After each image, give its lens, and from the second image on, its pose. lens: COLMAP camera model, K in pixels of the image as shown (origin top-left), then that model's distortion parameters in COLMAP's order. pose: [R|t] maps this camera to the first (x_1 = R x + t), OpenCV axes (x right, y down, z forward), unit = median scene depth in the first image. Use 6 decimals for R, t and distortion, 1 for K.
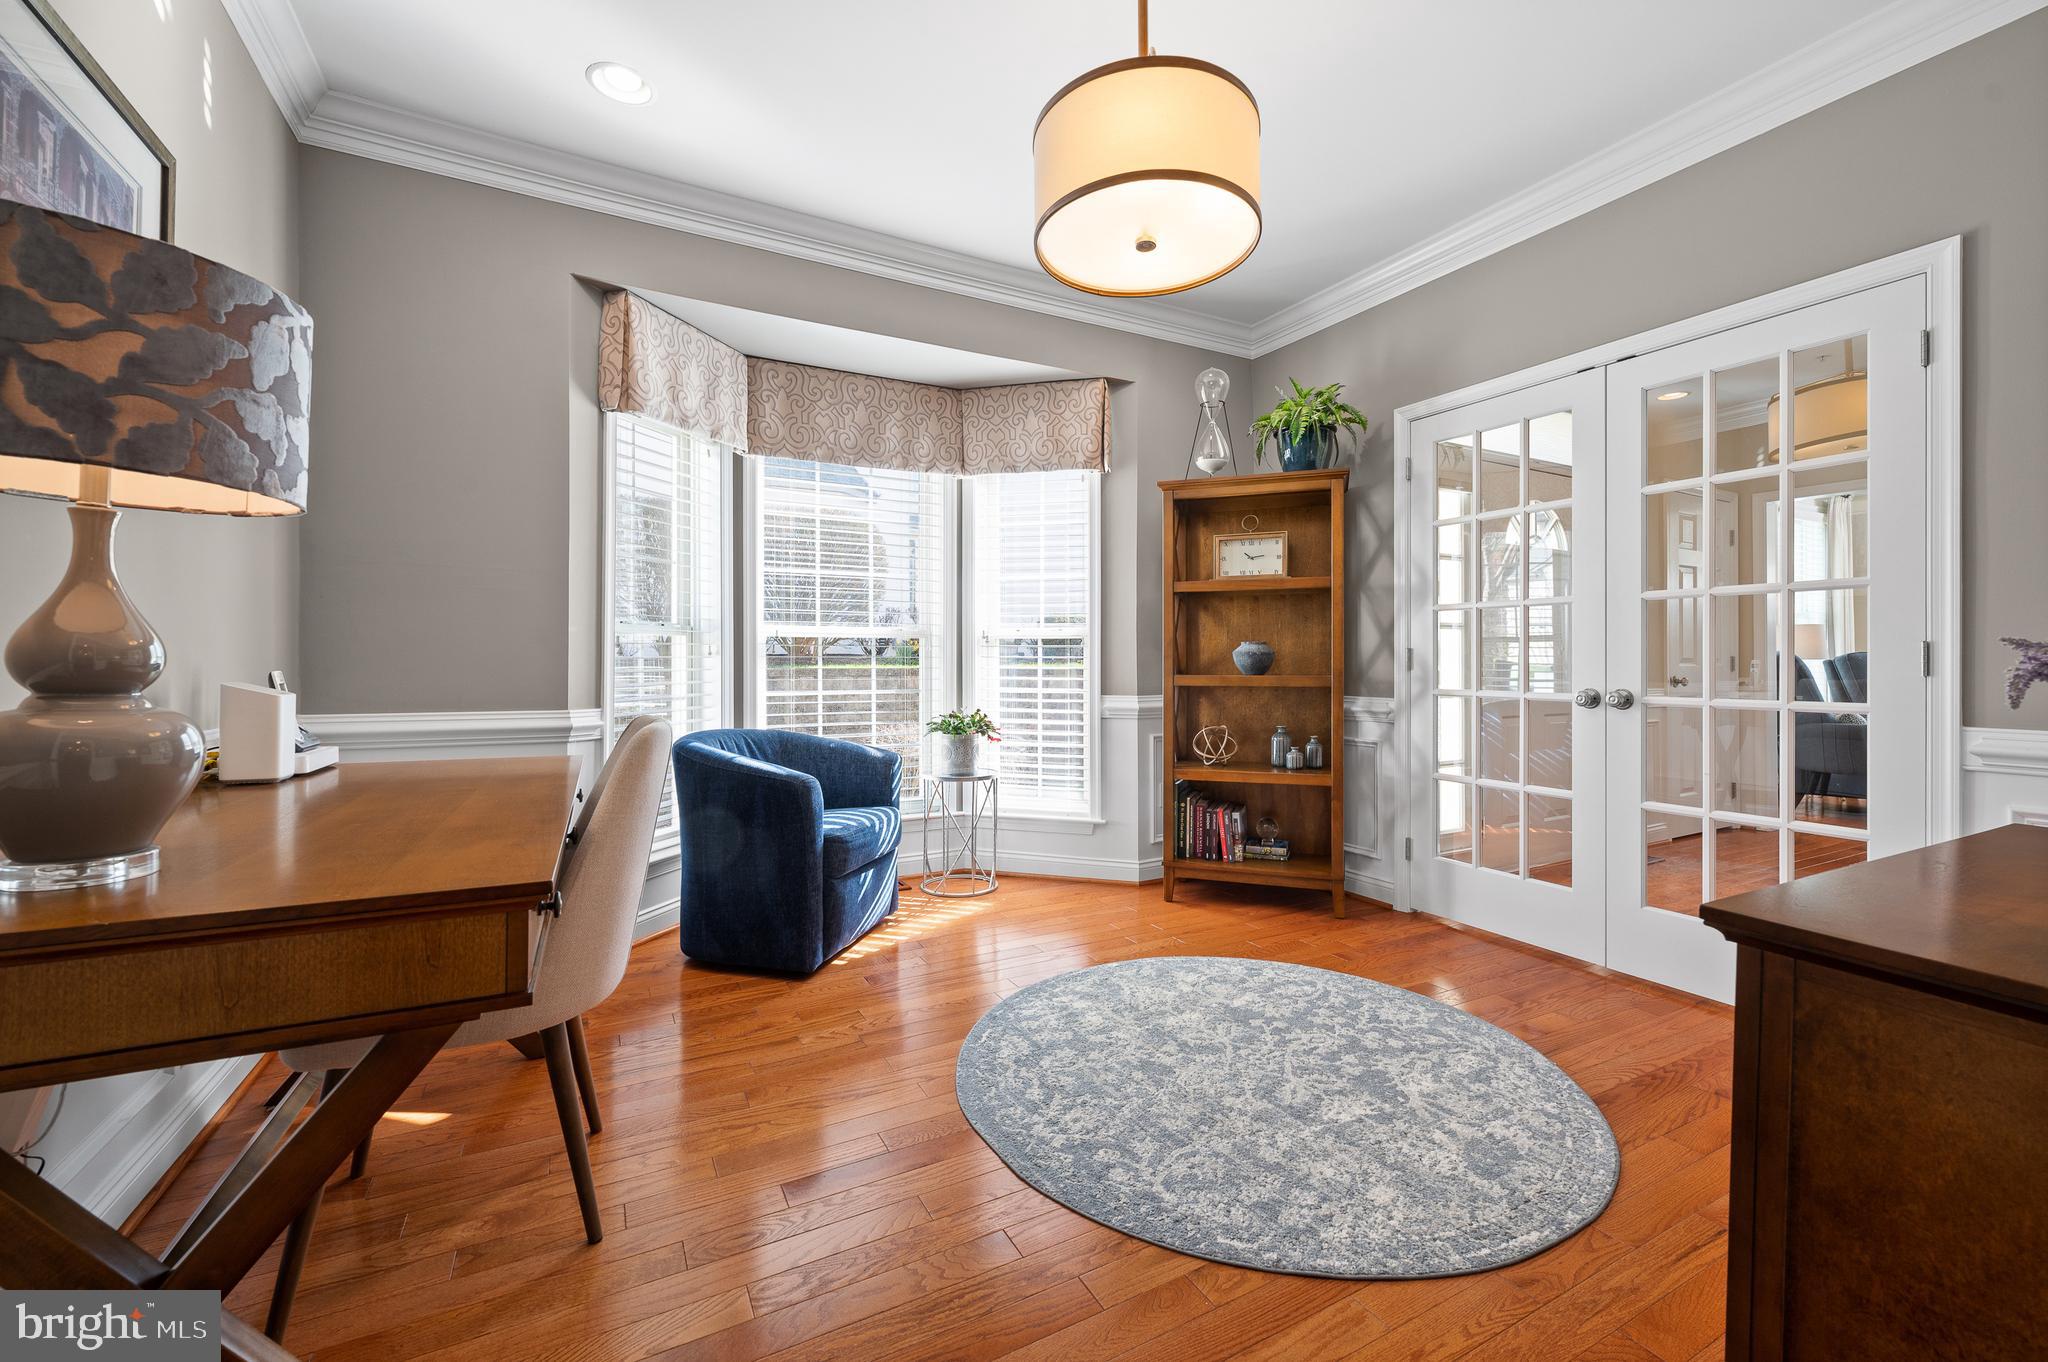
lens RADIAL K [[832.4, 0, 1019.9], [0, 832.4, 672.0], [0, 0, 1]] dist [0.001018, -0.000927]
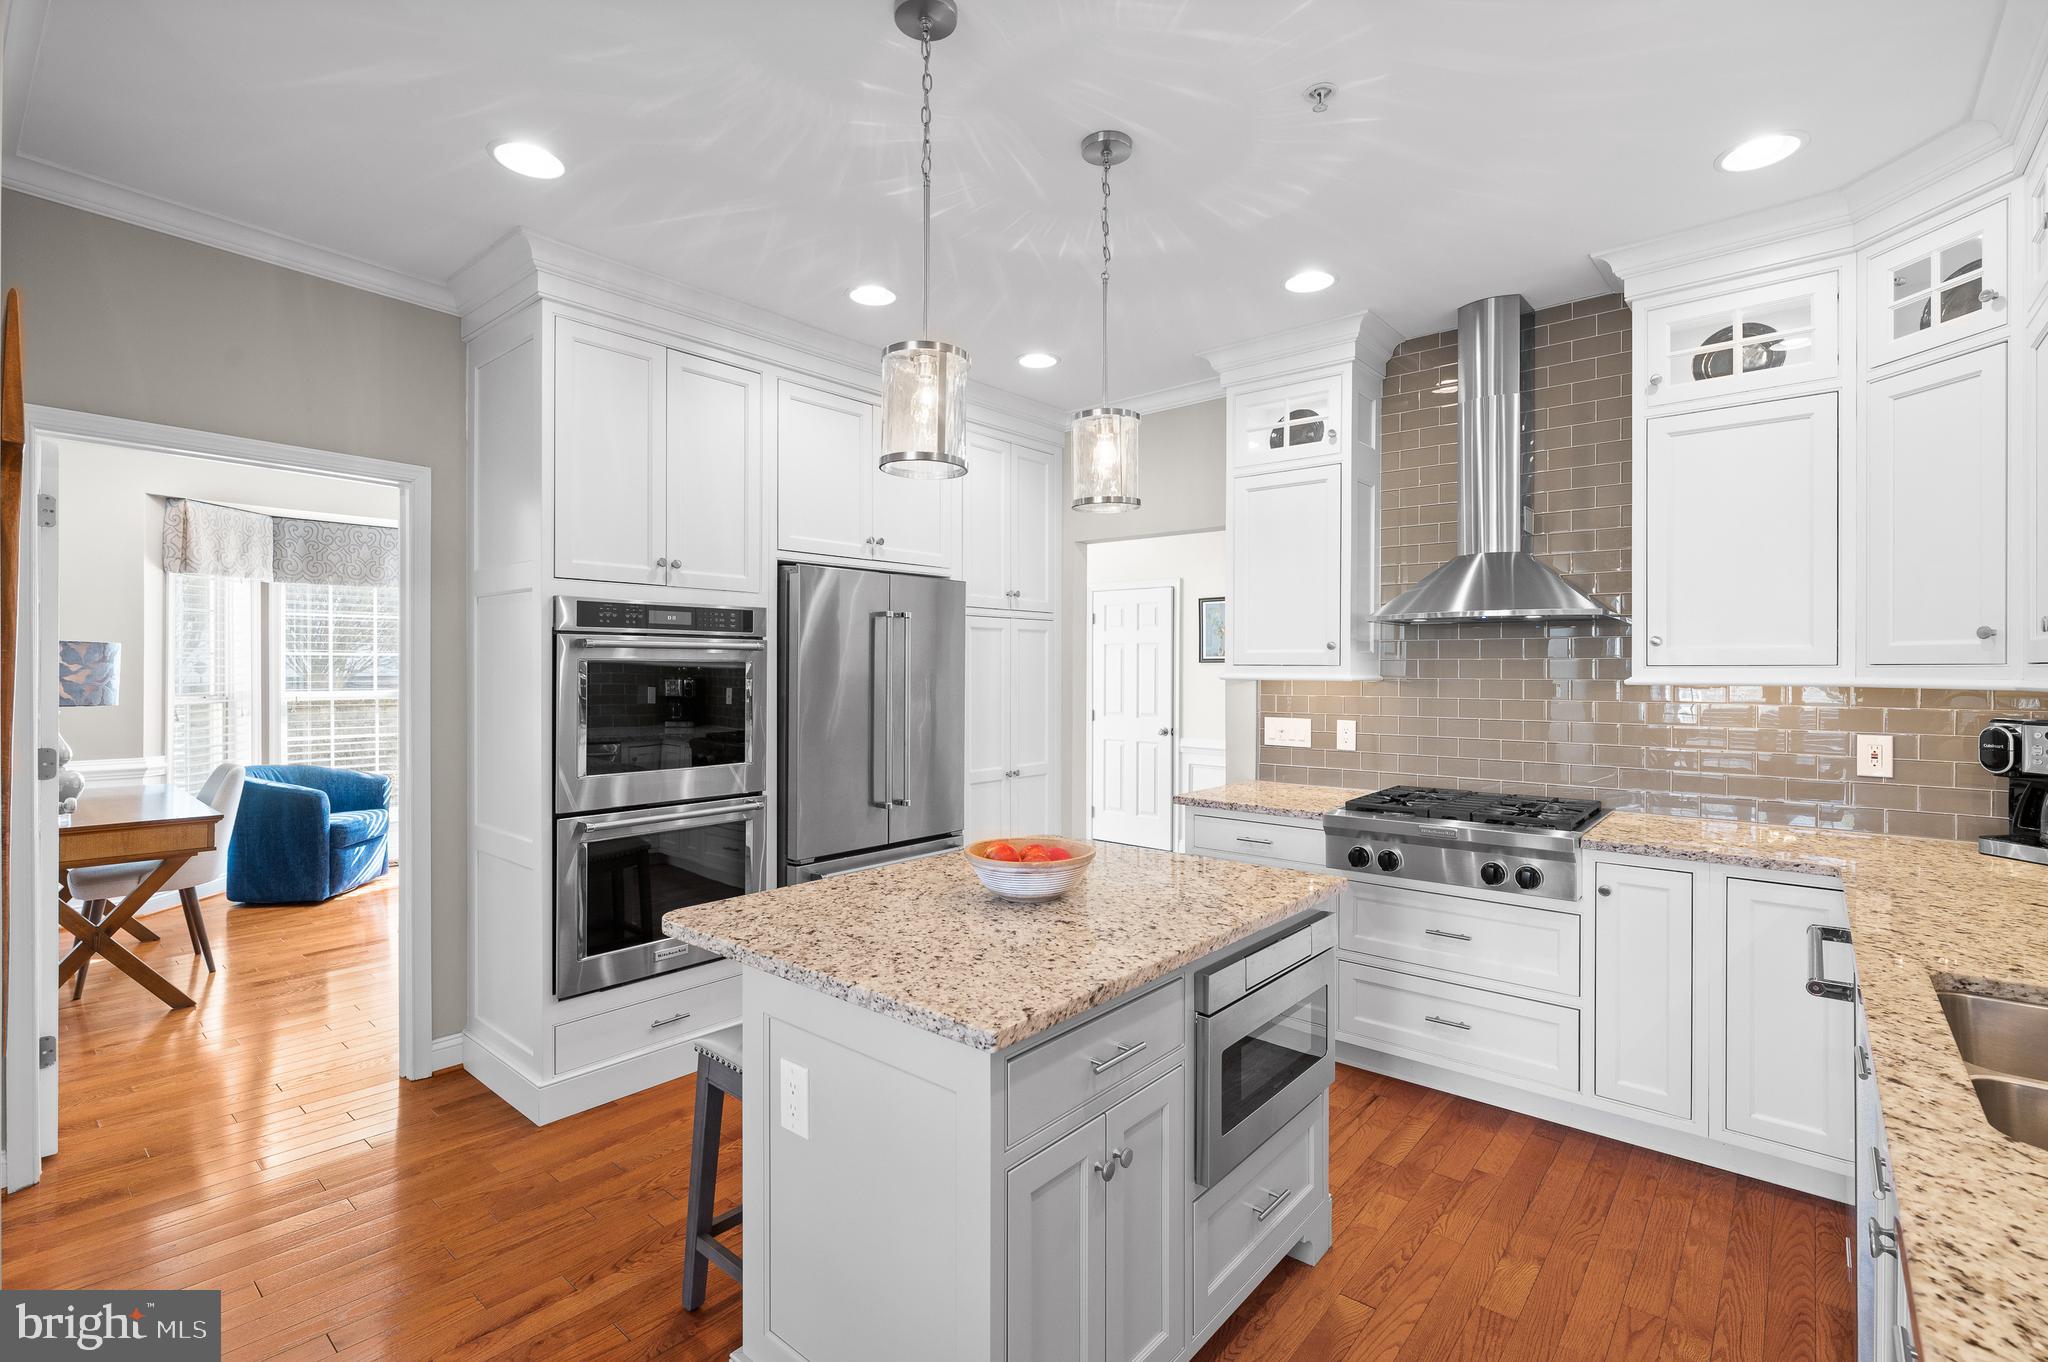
lens RADIAL K [[942.6, 0, 1033.6], [0, 942.6, 685.2], [0, 0, 1]] dist [-0.001688, 0.000239]
pose [[0.927110, 0.003217, 0.374776, 0.356142], [-0.006302, 0.999956, 0.007008, -0.110233], [-0.374736, -0.008860, 0.927089, -1.256852]]
